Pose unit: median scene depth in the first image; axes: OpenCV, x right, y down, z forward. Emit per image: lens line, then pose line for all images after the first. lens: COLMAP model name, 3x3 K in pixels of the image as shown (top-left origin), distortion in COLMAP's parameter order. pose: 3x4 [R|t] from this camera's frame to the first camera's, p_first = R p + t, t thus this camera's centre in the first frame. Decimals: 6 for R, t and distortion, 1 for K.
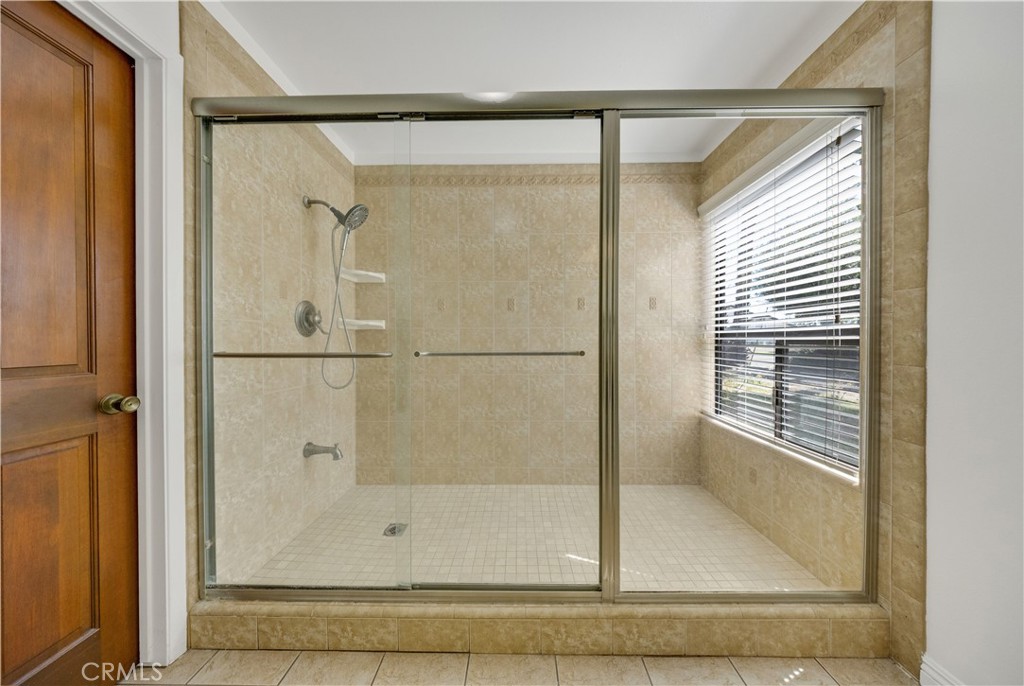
lens RADIAL K [[313.1, 0, 508.5], [0, 313.1, 340.1], [0, 0, 1]] dist [-0.017282, -0.000152]
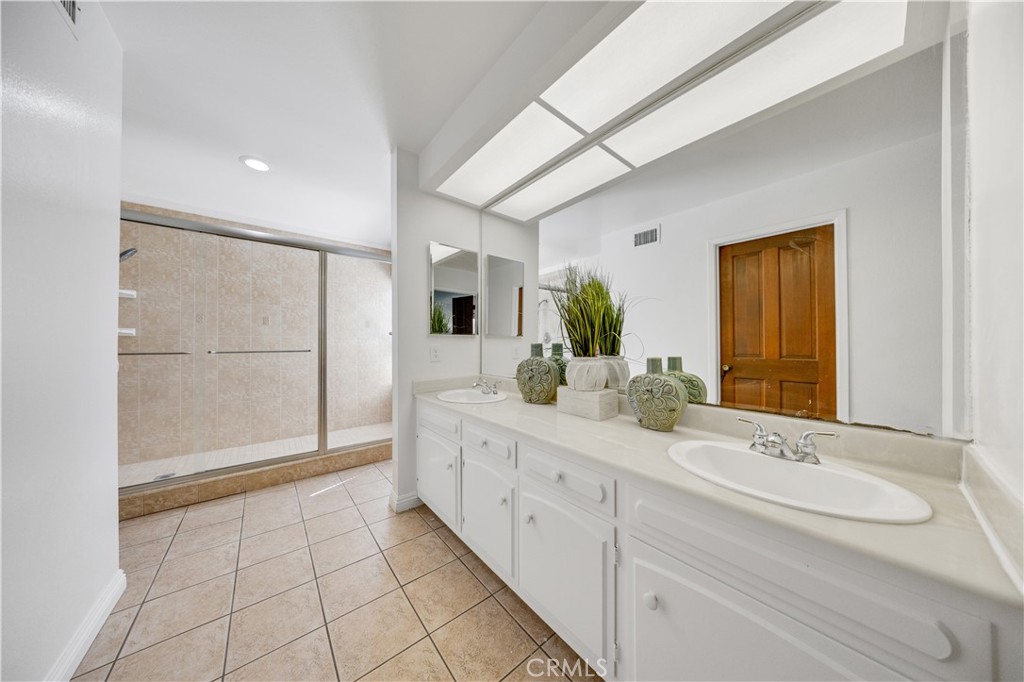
lens RADIAL K [[308.2, 0, 512.0], [0, 308.2, 341.0], [0, 0, 1]] dist [-0.001939, -0.000126]
pose [[0.759140, 0.005545, 0.650903, -0.057452], [0.000867, 0.999954, -0.009529, -0.002592], [-0.650926, 0.007799, 0.759101, -0.887125]]
